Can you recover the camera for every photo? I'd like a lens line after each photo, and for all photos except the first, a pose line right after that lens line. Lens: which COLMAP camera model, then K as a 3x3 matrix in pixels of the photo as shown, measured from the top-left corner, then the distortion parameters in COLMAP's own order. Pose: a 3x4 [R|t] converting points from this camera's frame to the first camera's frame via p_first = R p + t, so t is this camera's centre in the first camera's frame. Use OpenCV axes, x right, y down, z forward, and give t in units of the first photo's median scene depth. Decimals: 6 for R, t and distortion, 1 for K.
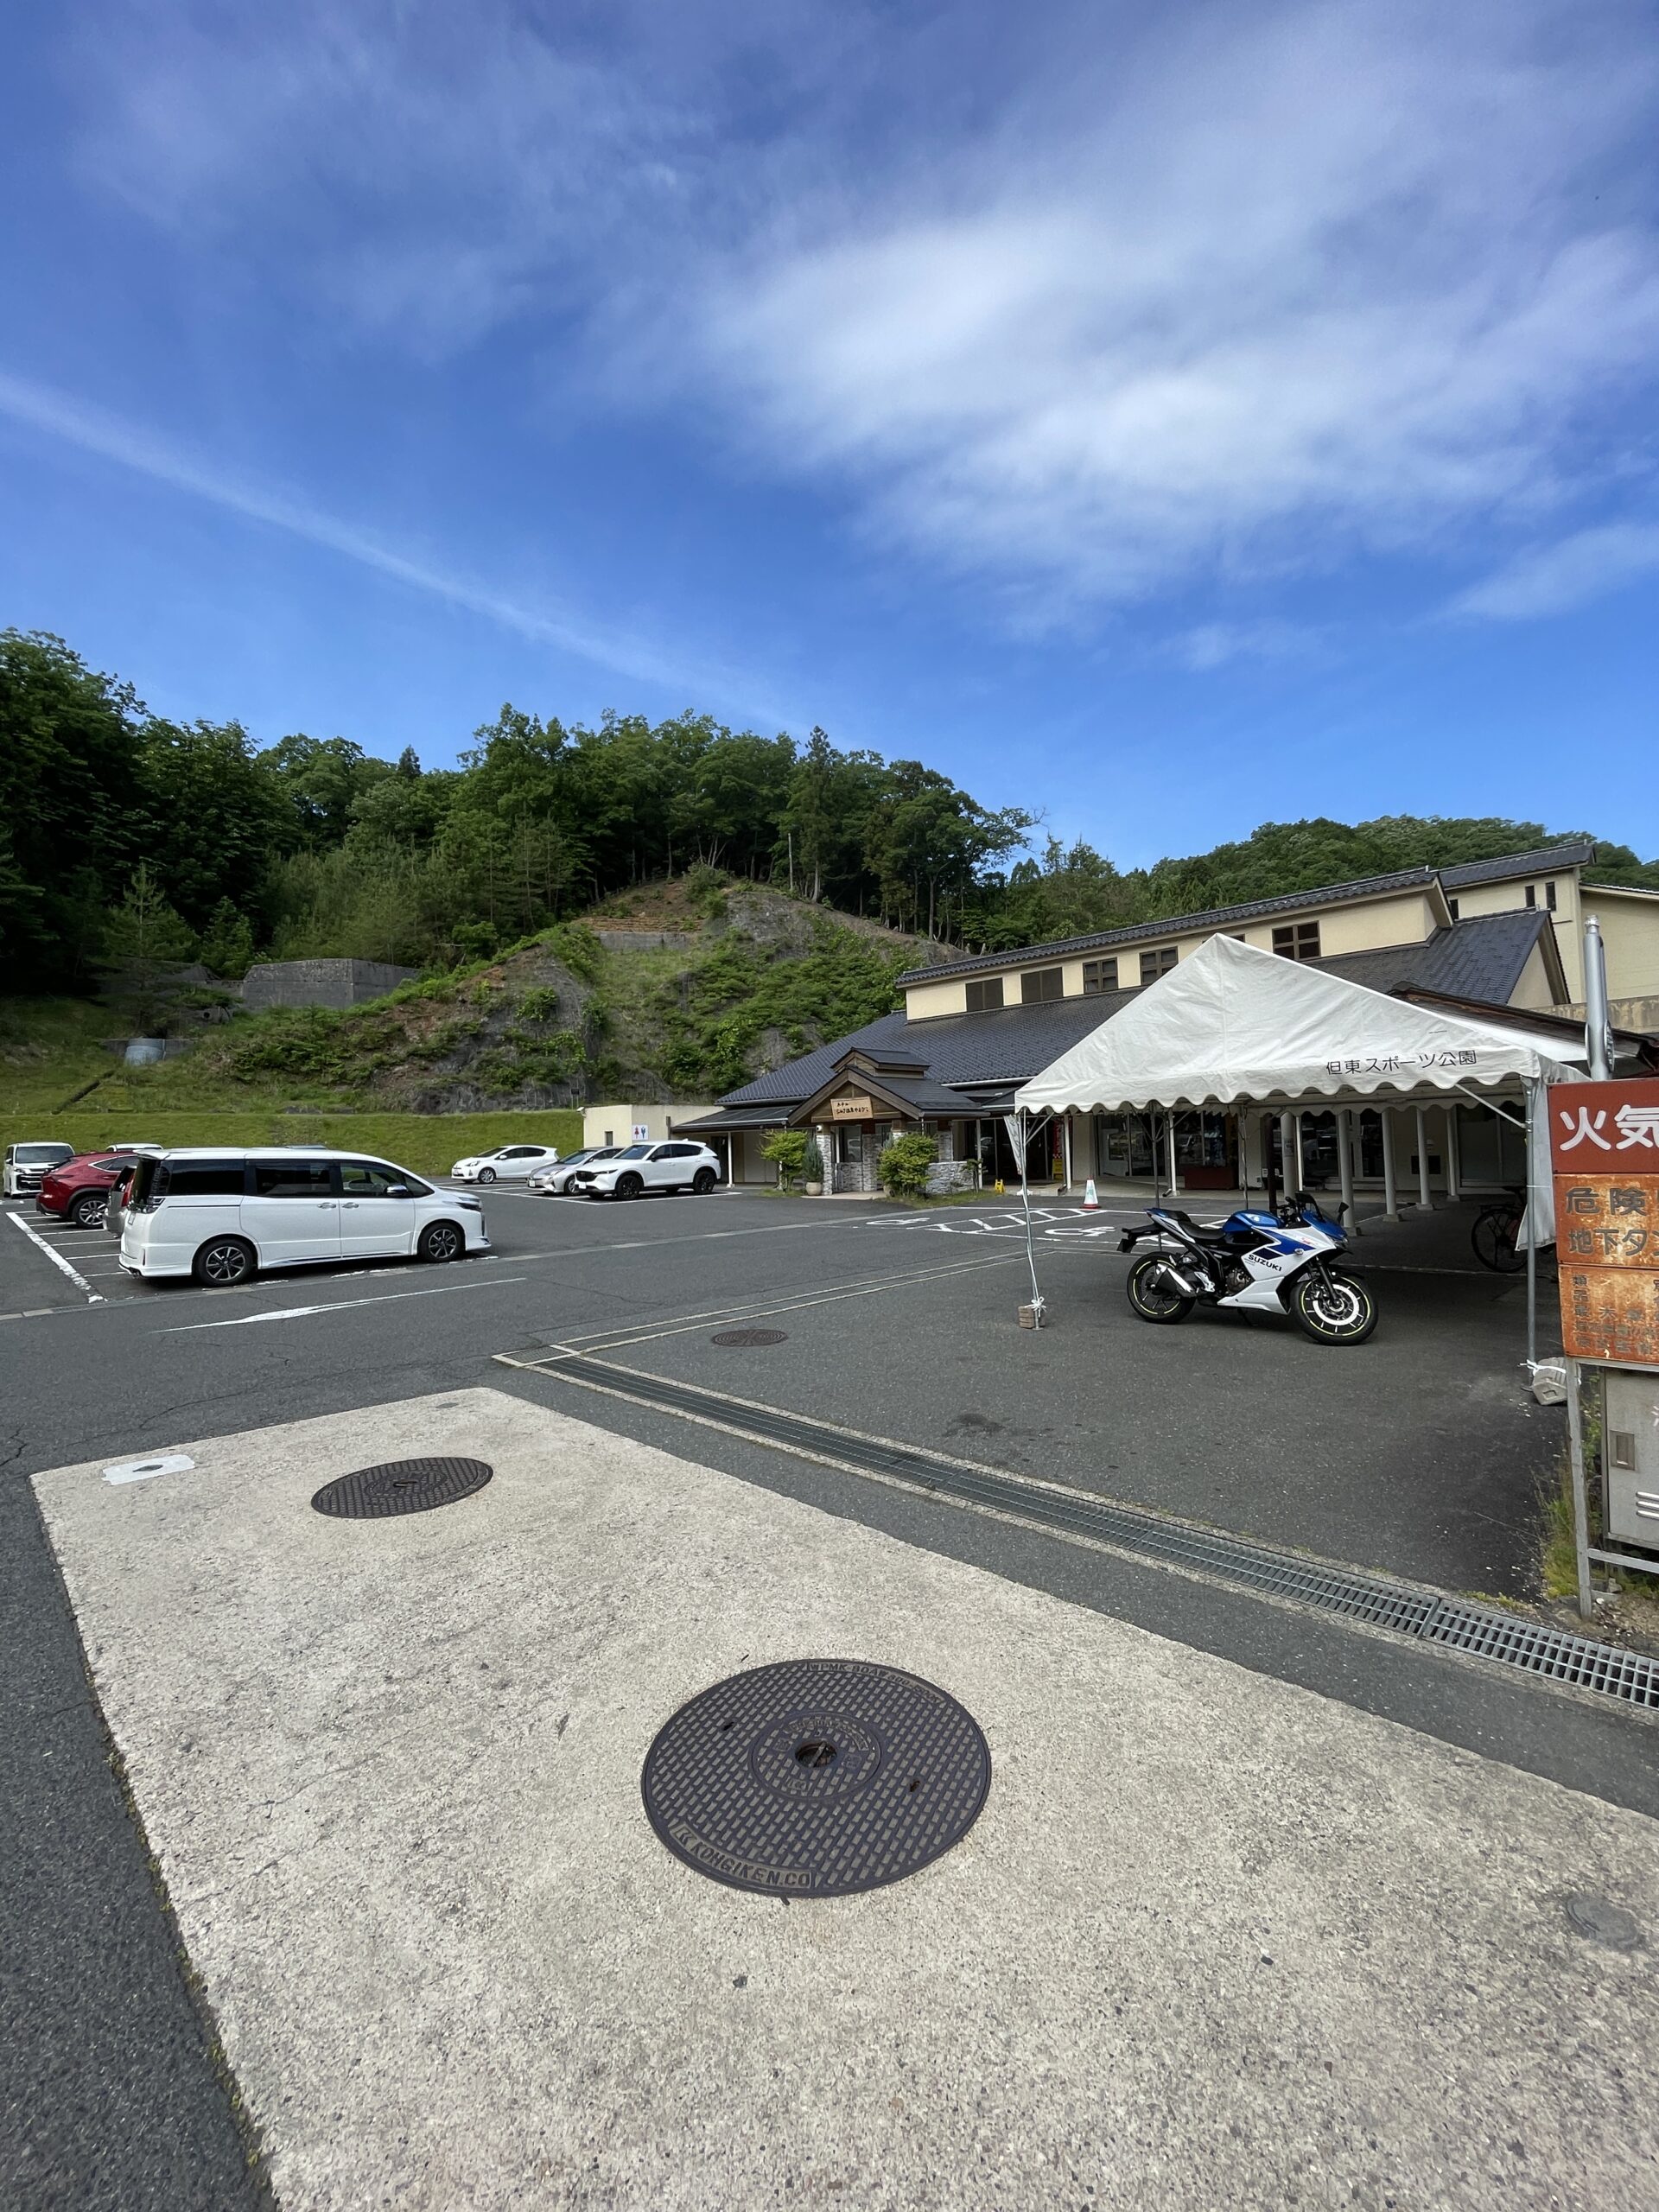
lens RADIAL K [[899.3, 0, 819.1], [0, 899.3, 1103.3], [0, 0, 1]] dist [0.000131, 0.000053]
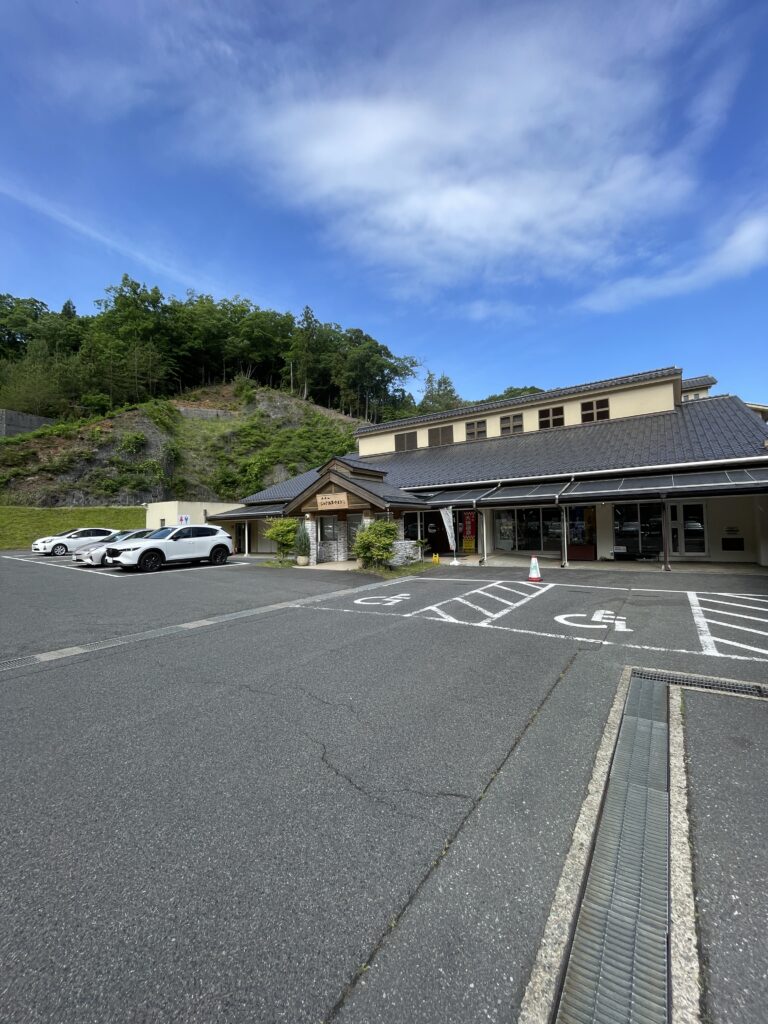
lens RADIAL K [[416.3, 0, 379.2], [0, 416.3, 510.8], [0, 0, 1]] dist [0.000131, 0.000053]
pose [[0.984213, 0.014219, 0.176418, -0.001539], [-0.014165, 0.999898, -0.001561, 0.007221], [-0.176423, -0.000962, 0.984314, 0.138167]]
